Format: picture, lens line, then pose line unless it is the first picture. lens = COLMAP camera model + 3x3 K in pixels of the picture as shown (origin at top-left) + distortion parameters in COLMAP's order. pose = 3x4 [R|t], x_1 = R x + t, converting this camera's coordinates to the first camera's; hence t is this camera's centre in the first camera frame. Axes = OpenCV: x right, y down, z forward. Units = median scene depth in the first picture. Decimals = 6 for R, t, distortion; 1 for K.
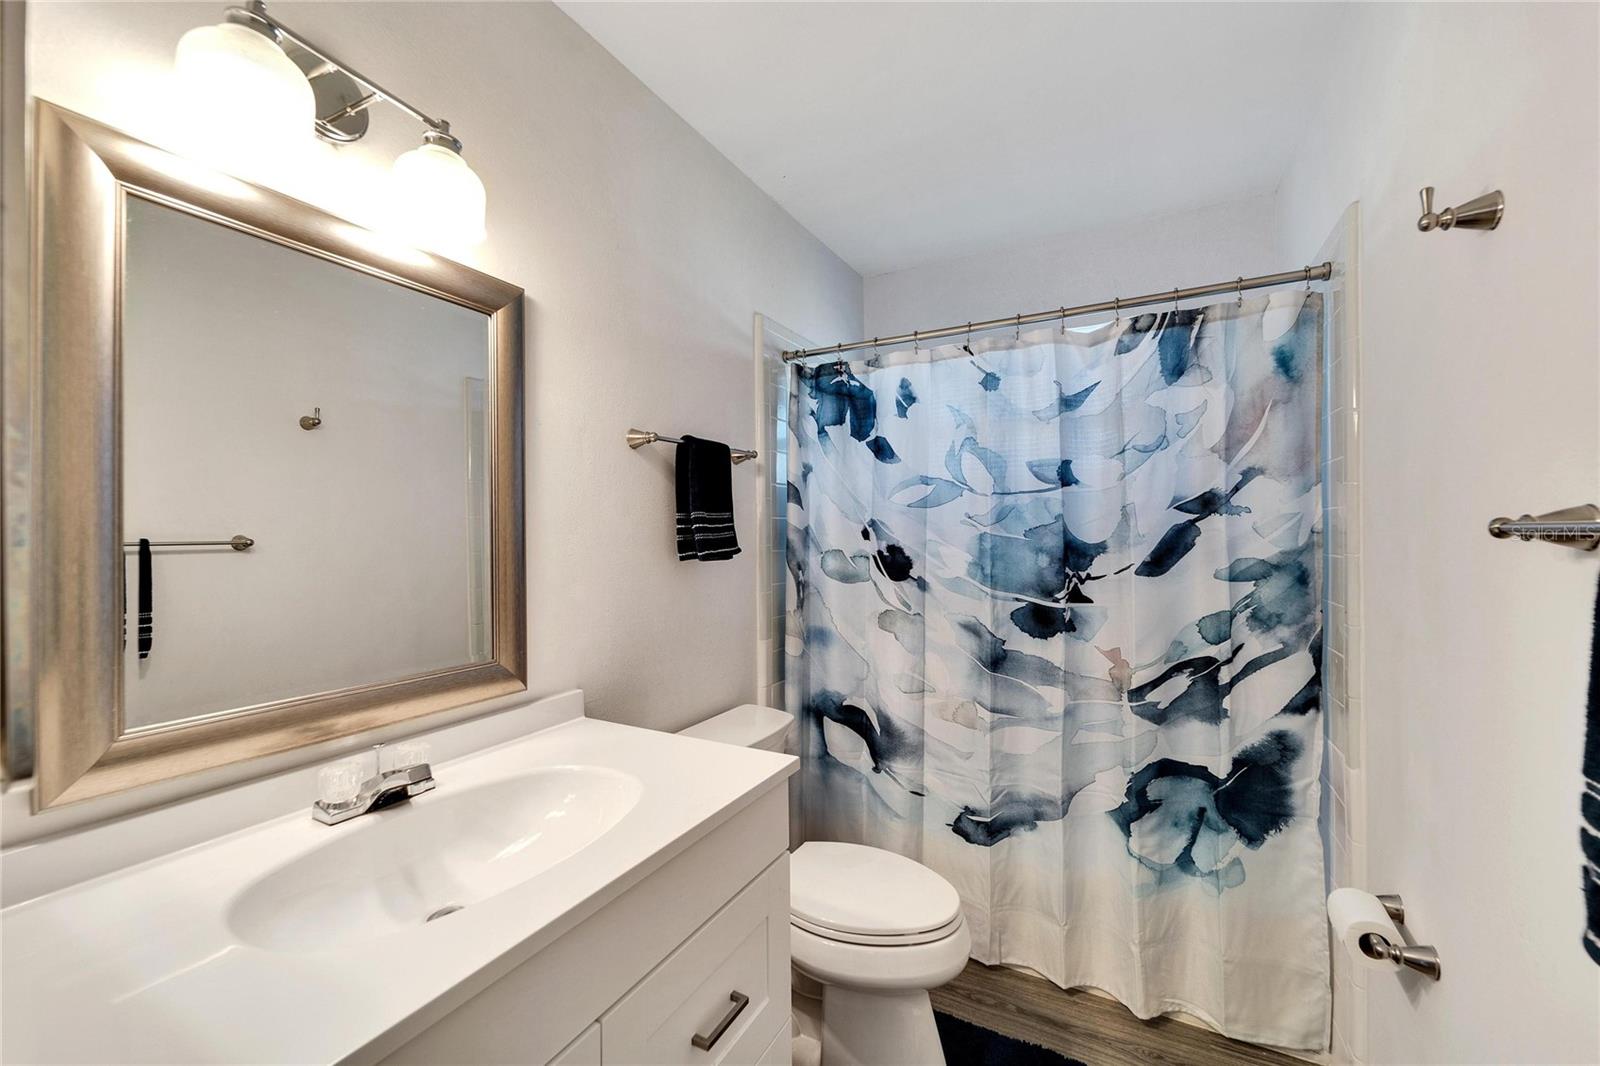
lens RADIAL K [[663.3, 0, 788.8], [0, 663.3, 530.3], [0, 0, 1]] dist [0.002885, -0.002578]
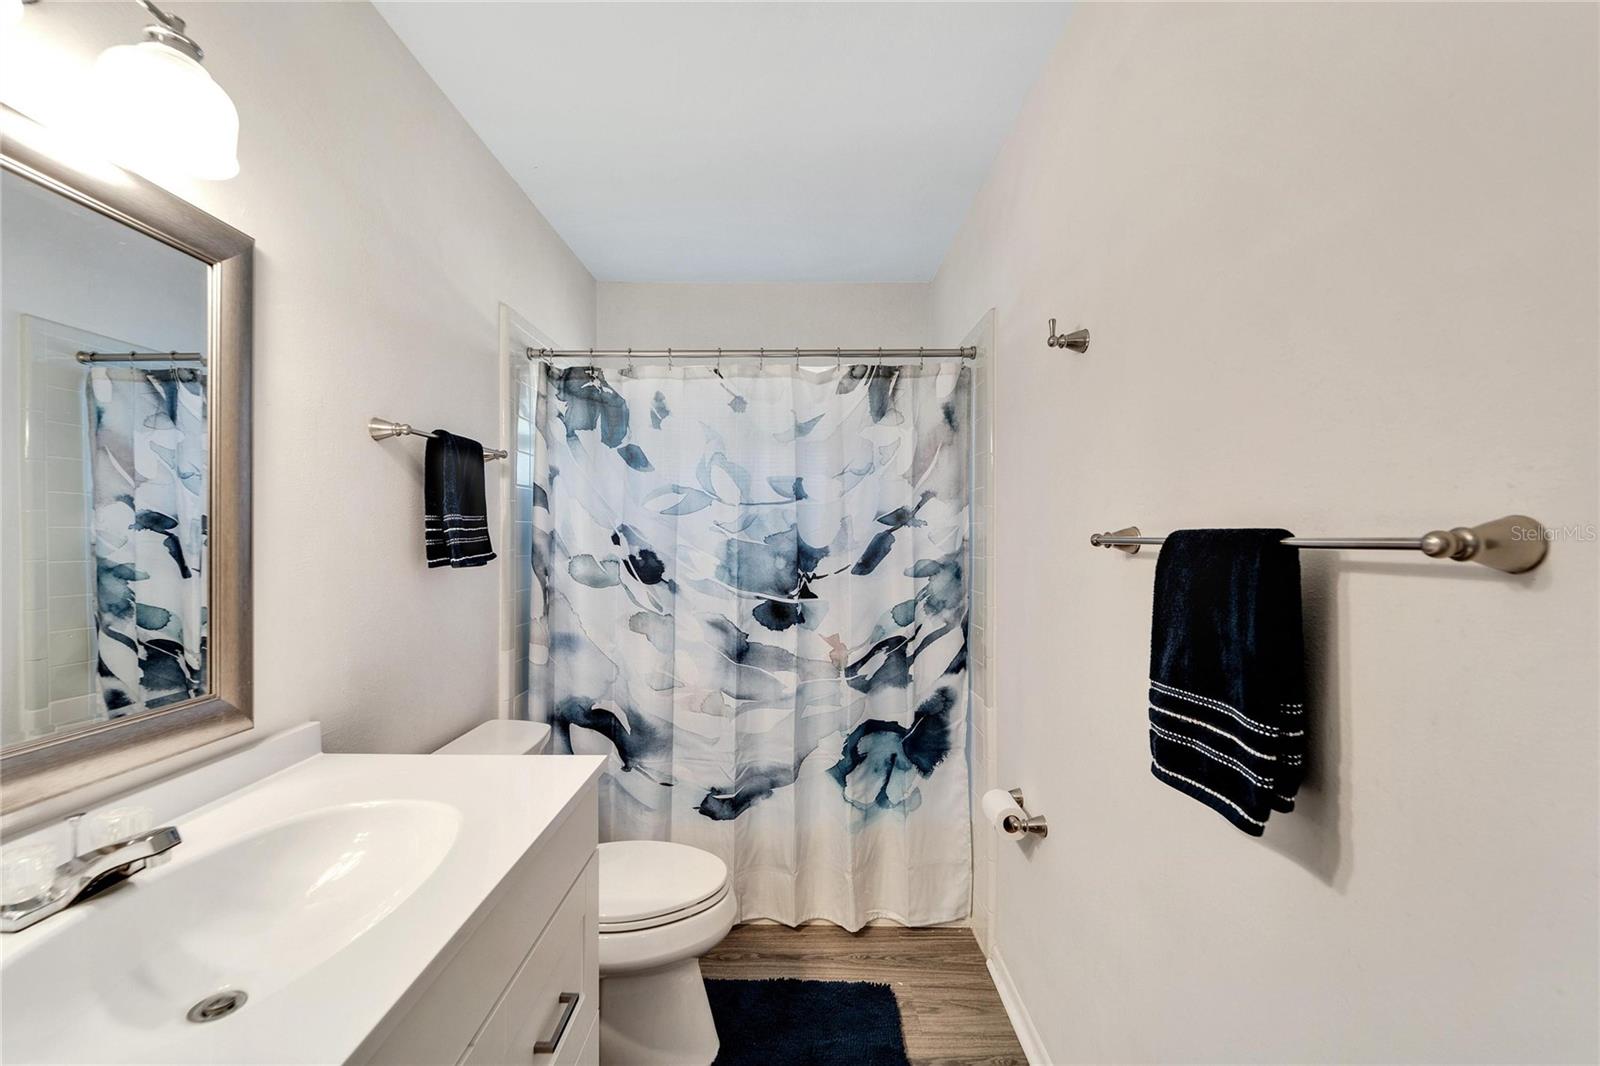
lens RADIAL K [[663.3, 0, 802.5], [0, 663.3, 531.7], [0, 0, 1]] dist [0.002885, -0.002578]
pose [[0.873633, 0.011757, 0.486444, -0.163870], [-0.010149, 0.999931, -0.005940, -0.003025], [-0.486480, 0.000253, 0.873691, -0.037518]]
